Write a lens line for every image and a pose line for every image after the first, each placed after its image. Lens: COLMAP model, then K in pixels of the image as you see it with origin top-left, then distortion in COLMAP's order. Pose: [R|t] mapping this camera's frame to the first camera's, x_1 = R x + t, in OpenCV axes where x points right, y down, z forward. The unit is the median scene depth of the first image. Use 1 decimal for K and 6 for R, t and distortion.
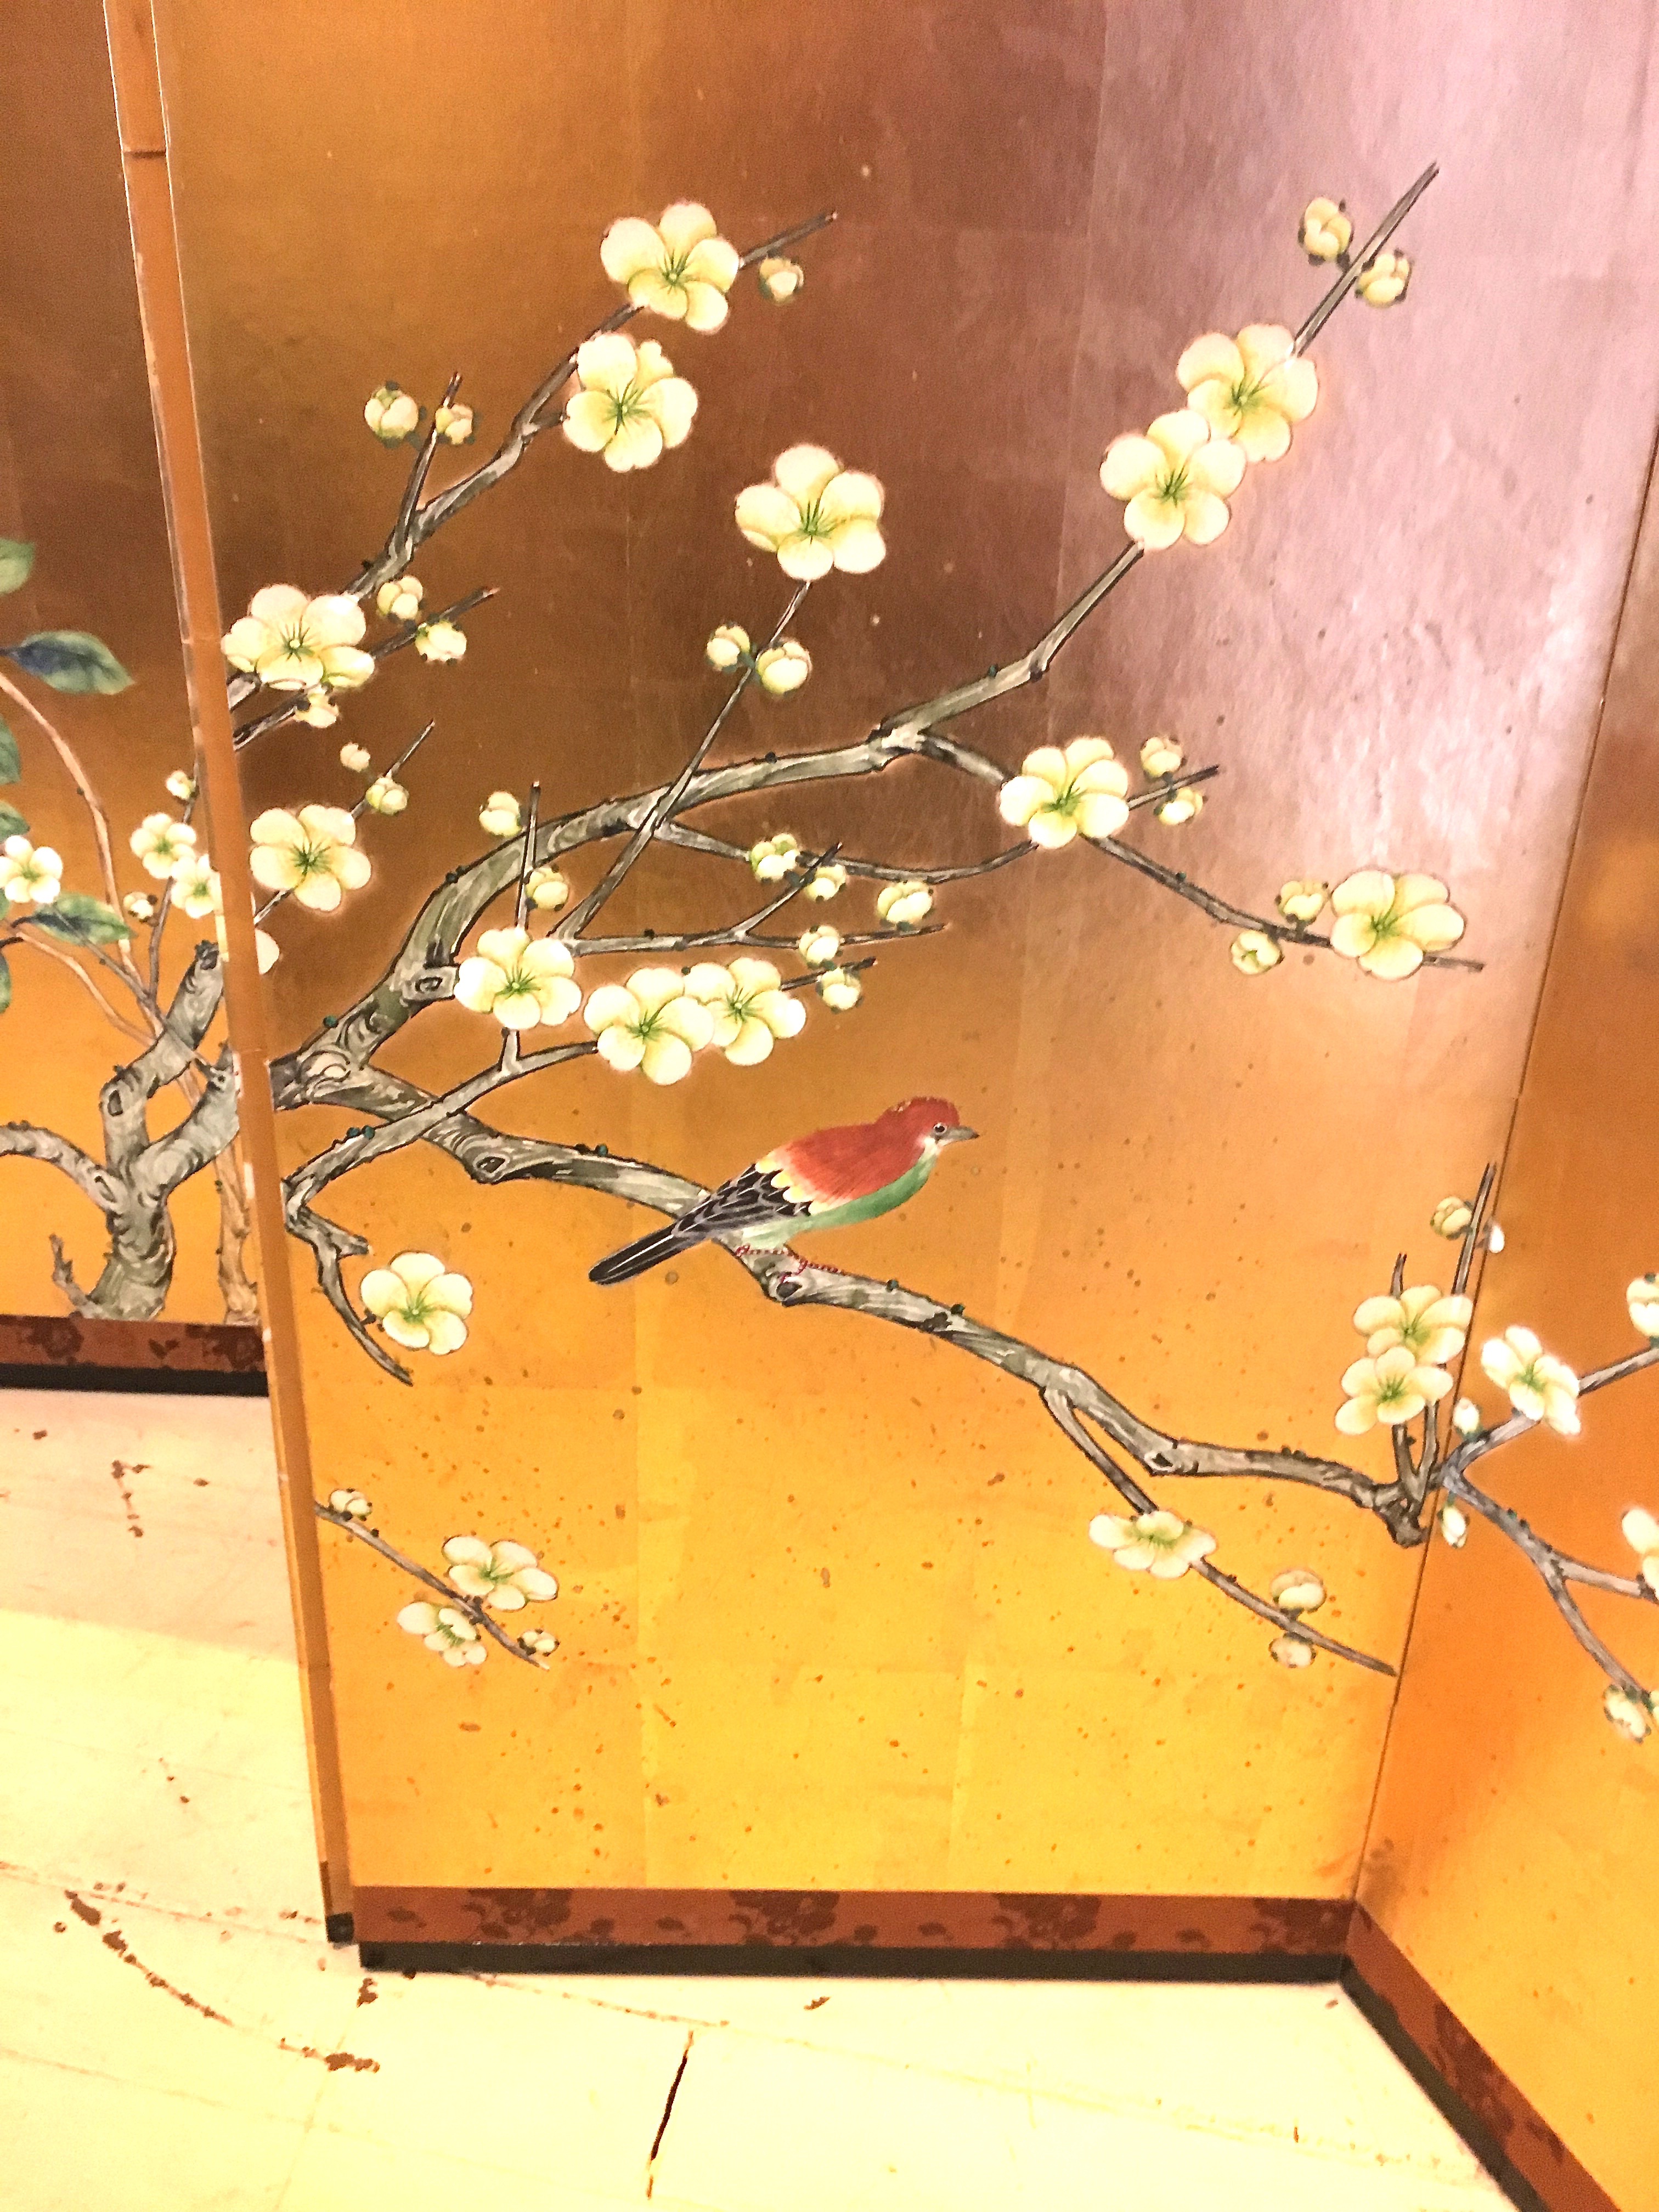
lens RADIAL K [[1883.1, 0, 838.5], [0, 1883.1, 1097.6], [0, 0, 1]] dist [0.052918, -0.079800]
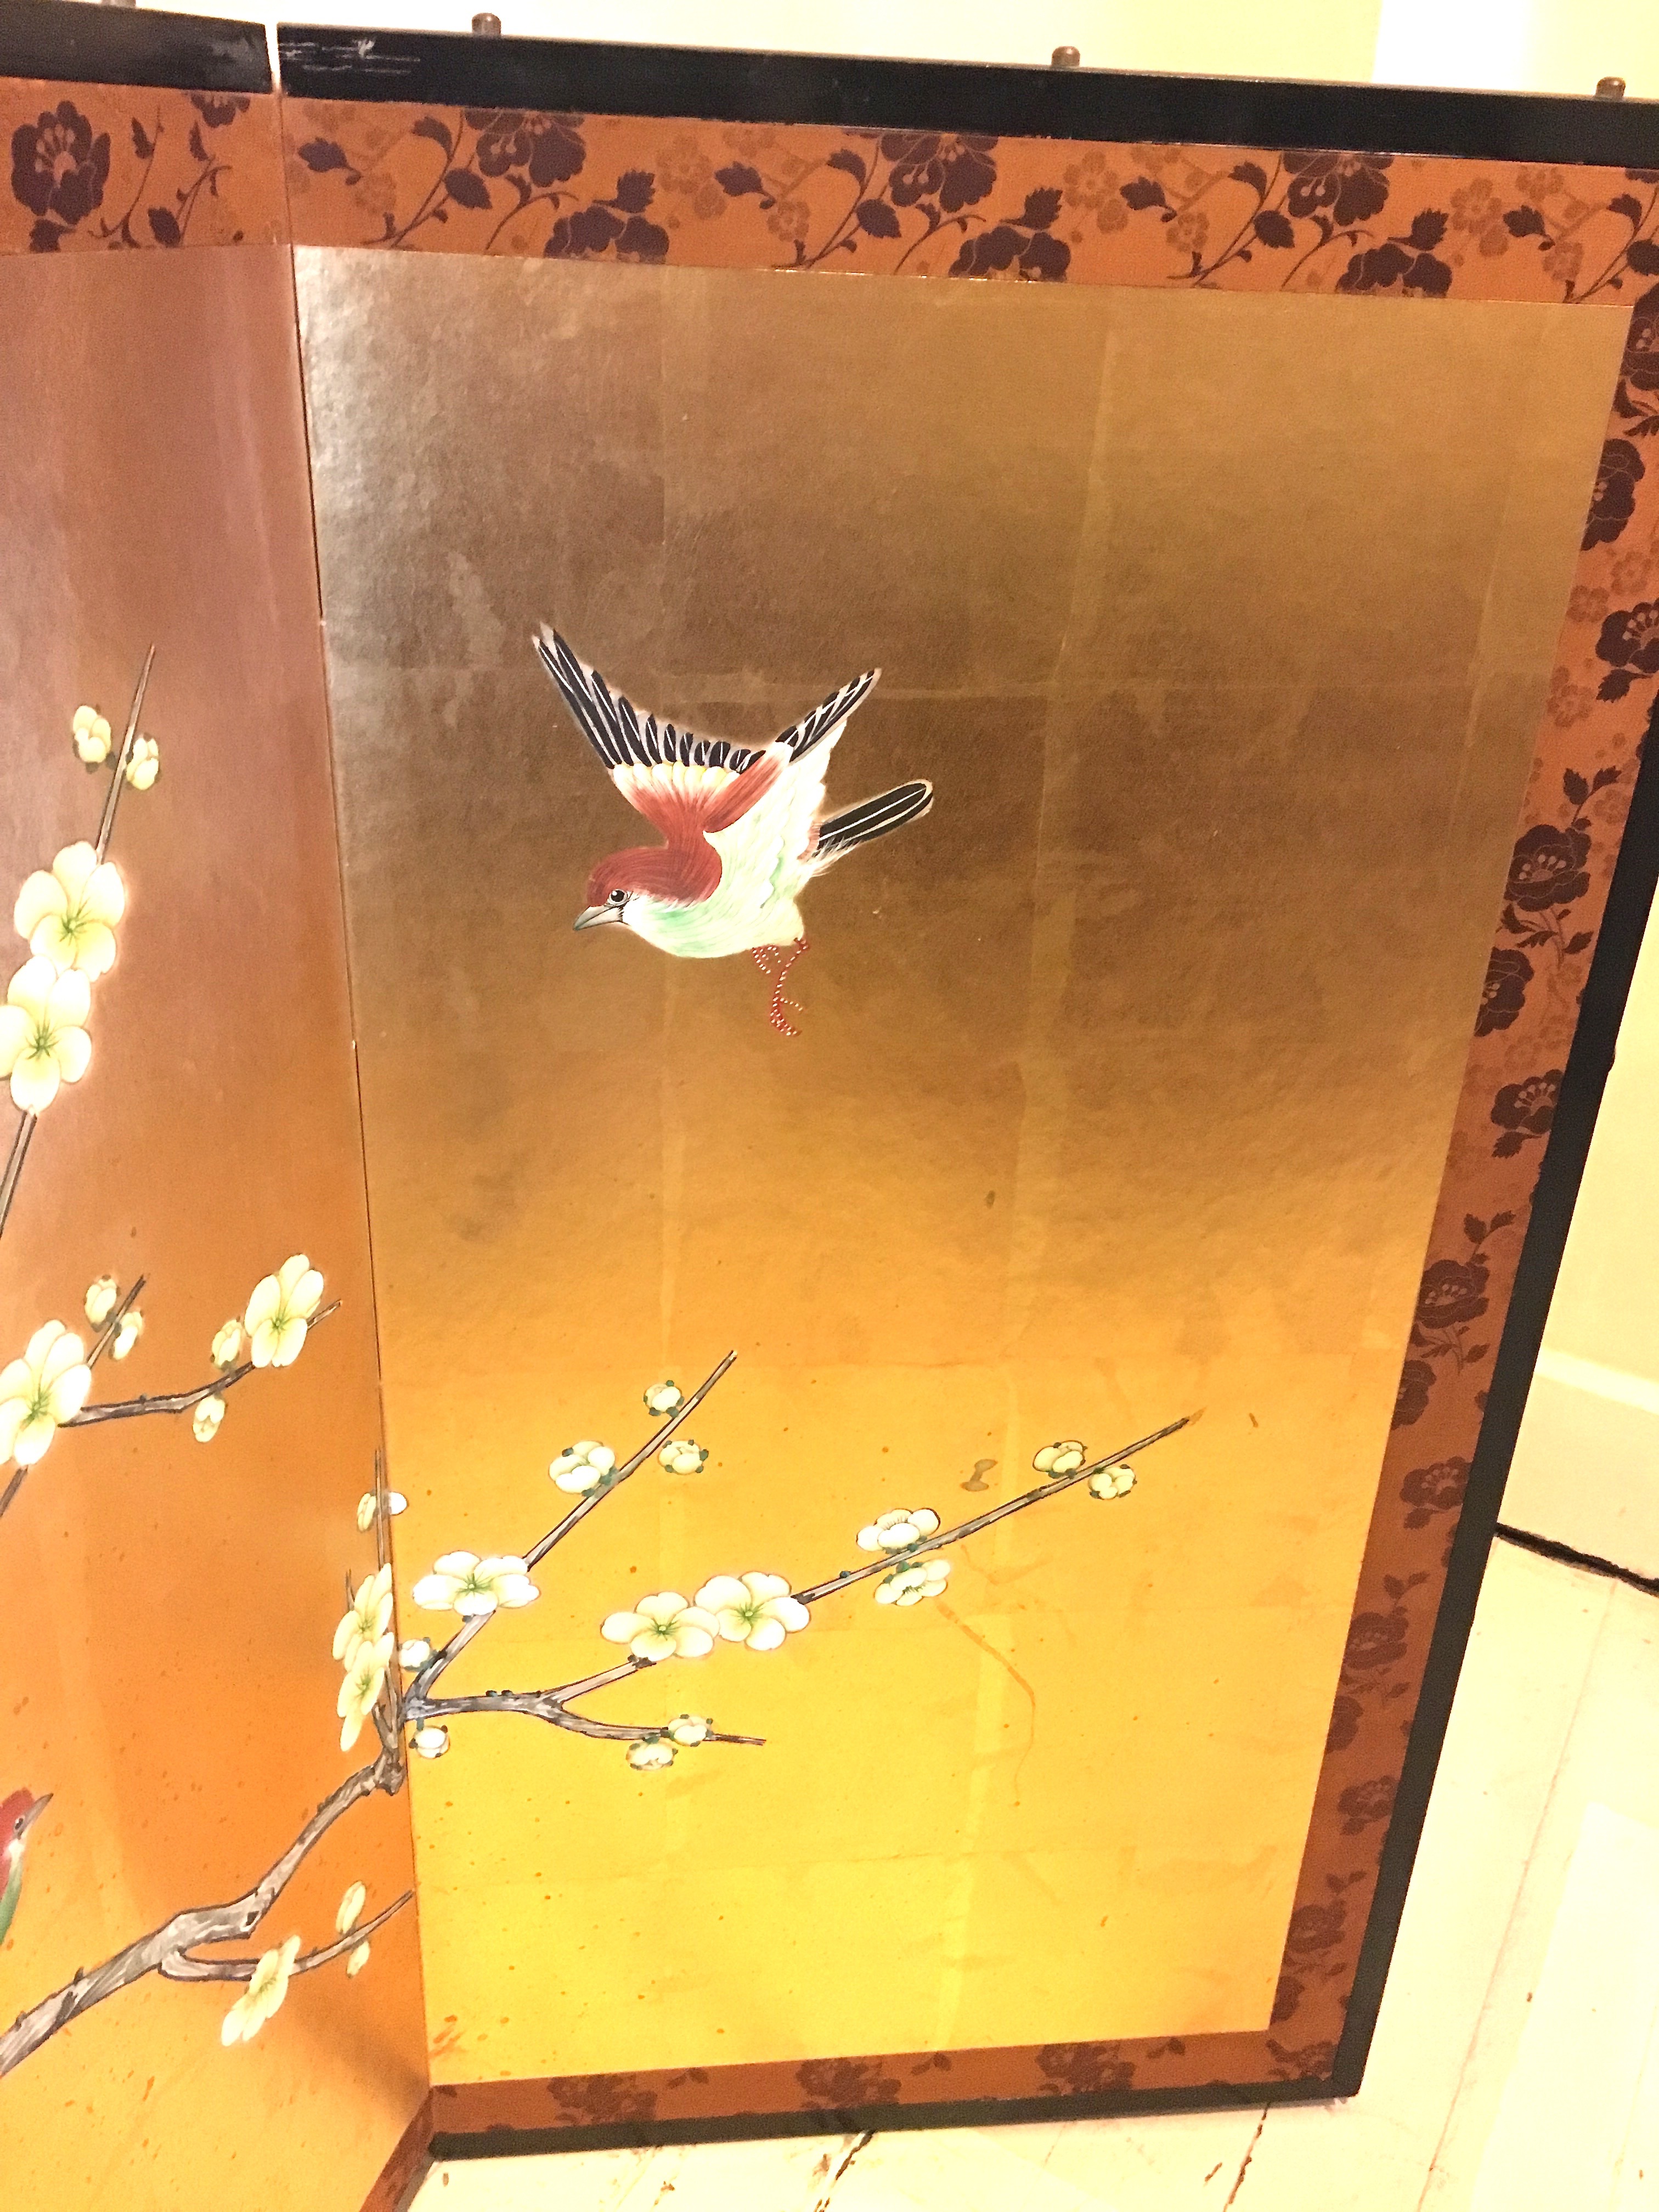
lens RADIAL K [[1883.1, 0, 831.8], [0, 1883.1, 1086.1], [0, 0, 1]] dist [0.052918, -0.079800]
pose [[0.312353, -0.432068, 0.846022, -0.395155], [0.387273, 0.871132, 0.301910, -0.375078], [-0.867442, 0.233338, 0.439429, 0.279310]]
